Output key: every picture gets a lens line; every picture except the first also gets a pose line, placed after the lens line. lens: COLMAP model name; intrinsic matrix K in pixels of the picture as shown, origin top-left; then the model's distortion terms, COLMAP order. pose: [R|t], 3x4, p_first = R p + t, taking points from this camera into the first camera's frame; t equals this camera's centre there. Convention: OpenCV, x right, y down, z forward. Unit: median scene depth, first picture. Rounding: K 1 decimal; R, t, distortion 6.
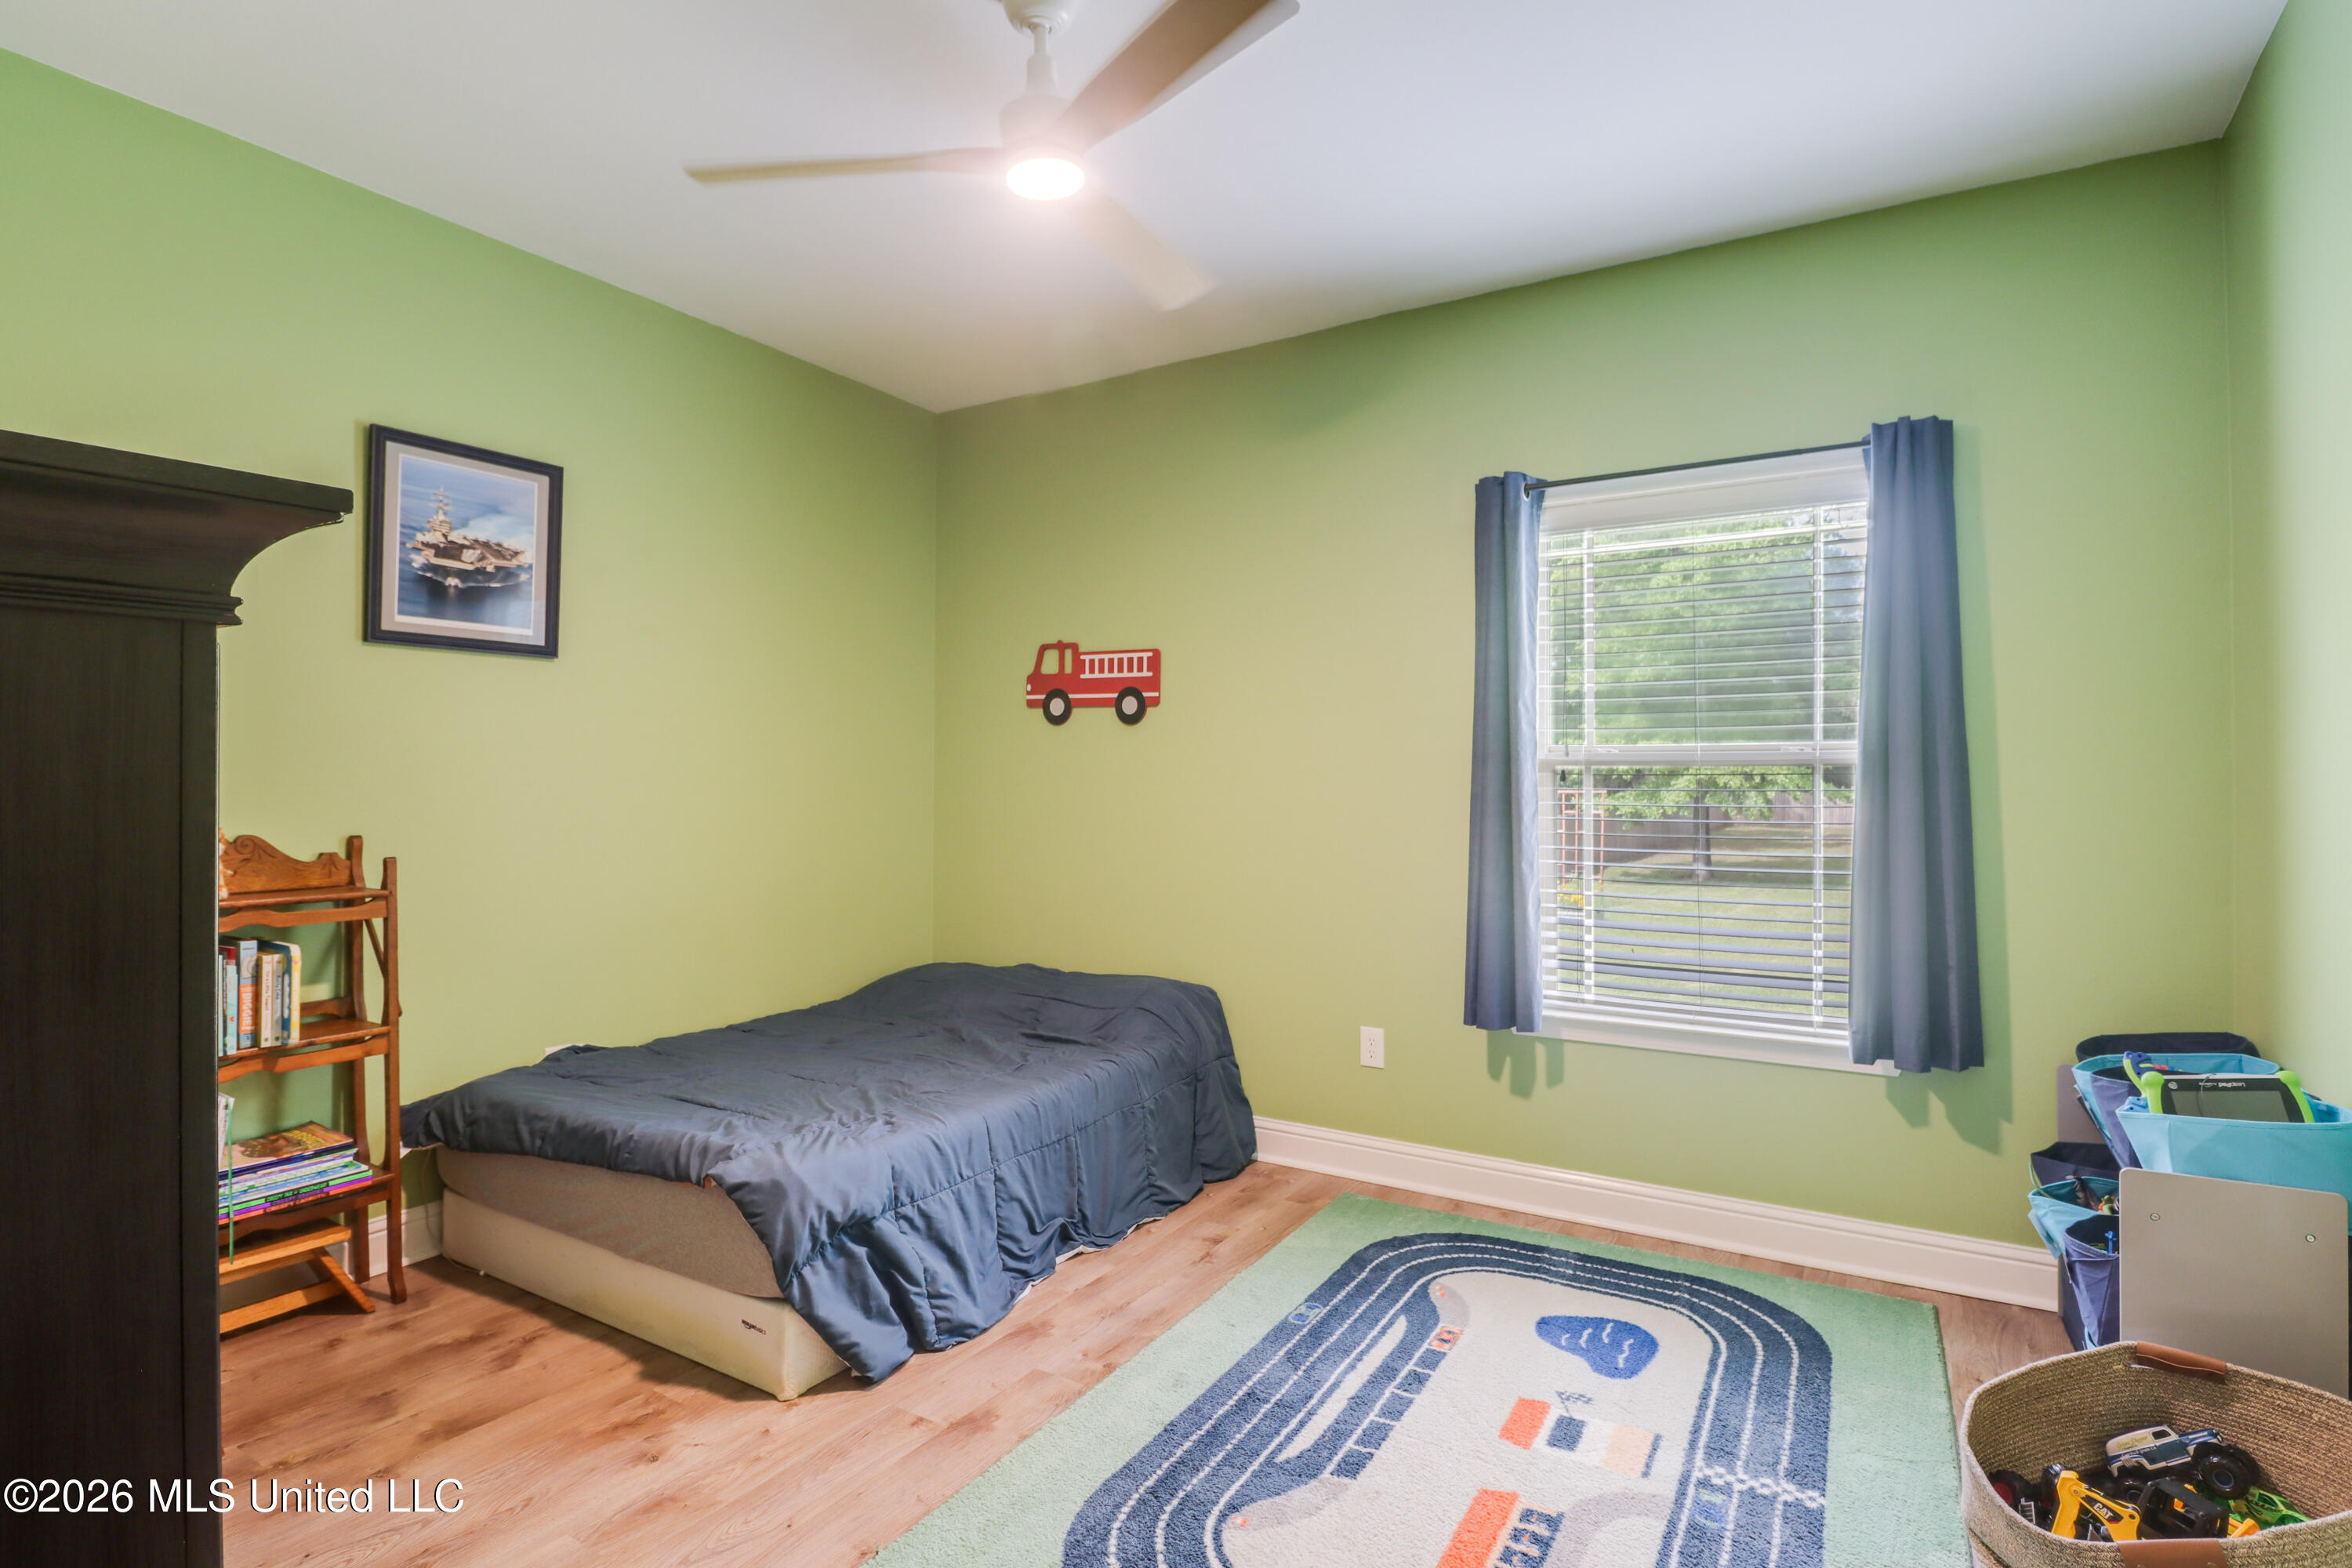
lens RADIAL K [[1172.5, 0, 1178.1], [0, 1172.5, 781.9], [0, 0, 1]] dist [-0.004223, -0.000643]
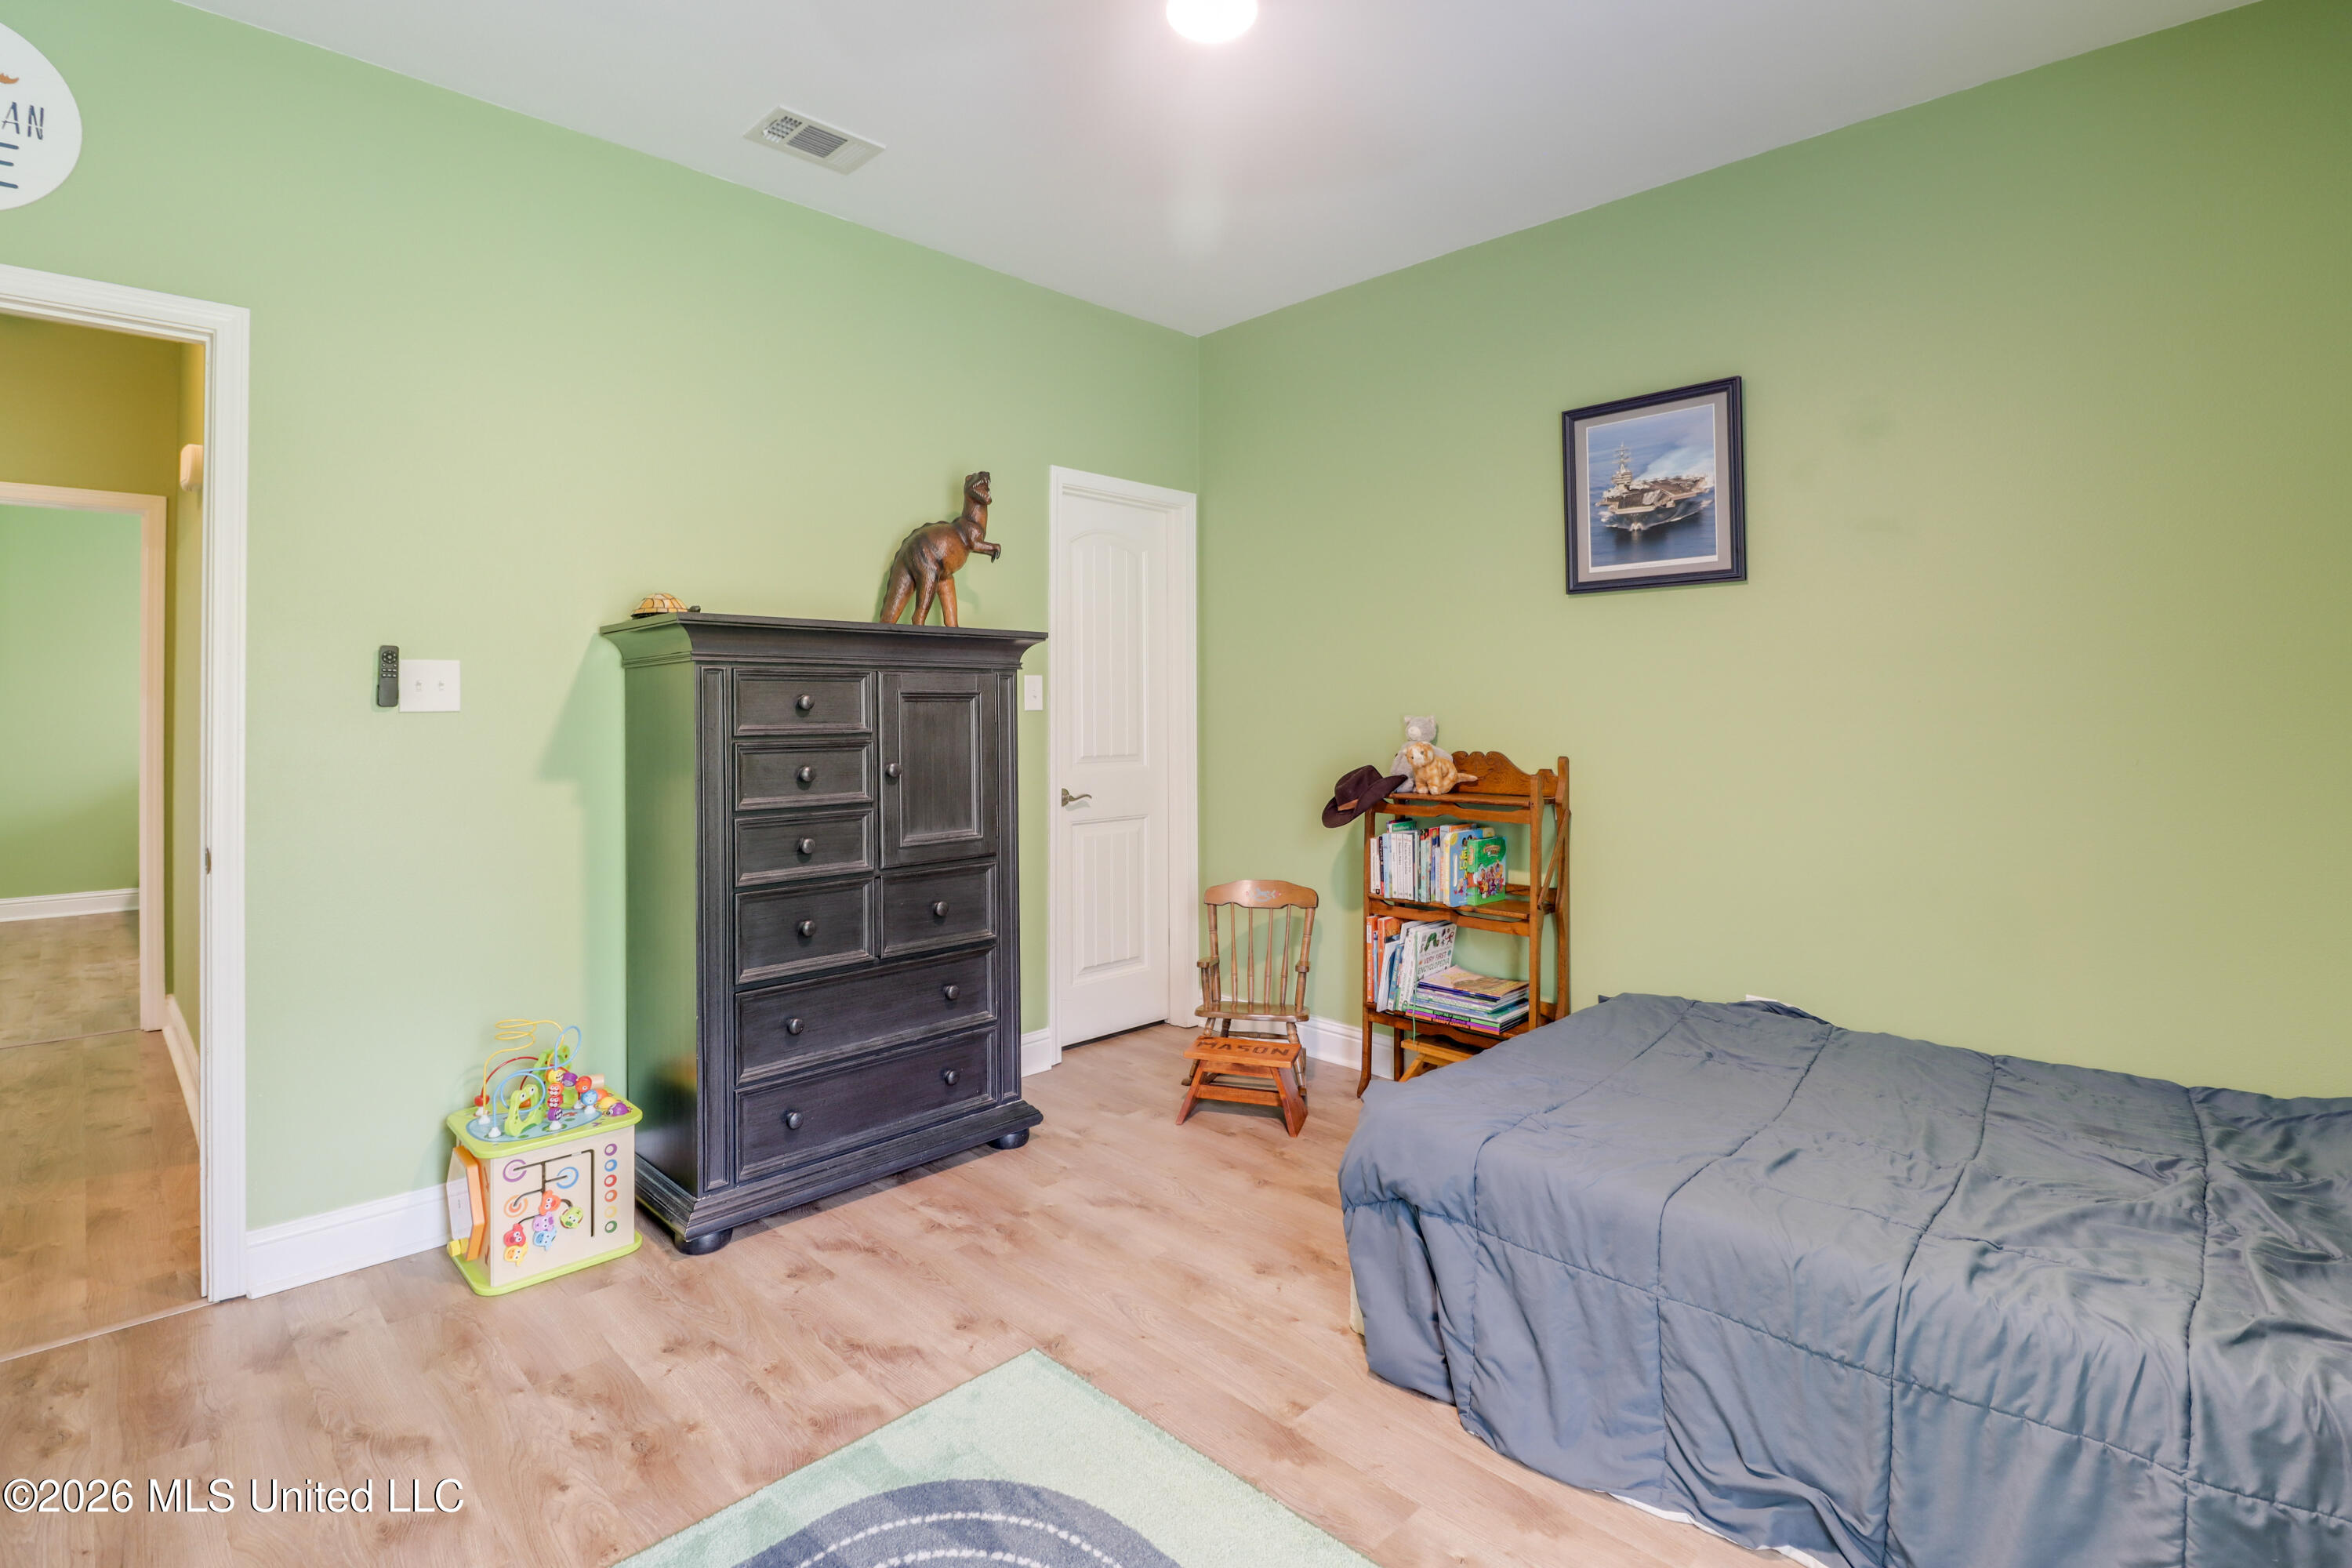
lens RADIAL K [[1157.8, 0, 1181.4], [0, 1157.8, 709.9], [0, 0, 1]] dist [0.000450, -0.000003]
pose [[-0.242578, -0.001283, -0.970131, 0.519243], [-0.001394, 0.999999, -0.000974, -0.000336], [0.970131, 0.001116, -0.242580, 0.857072]]
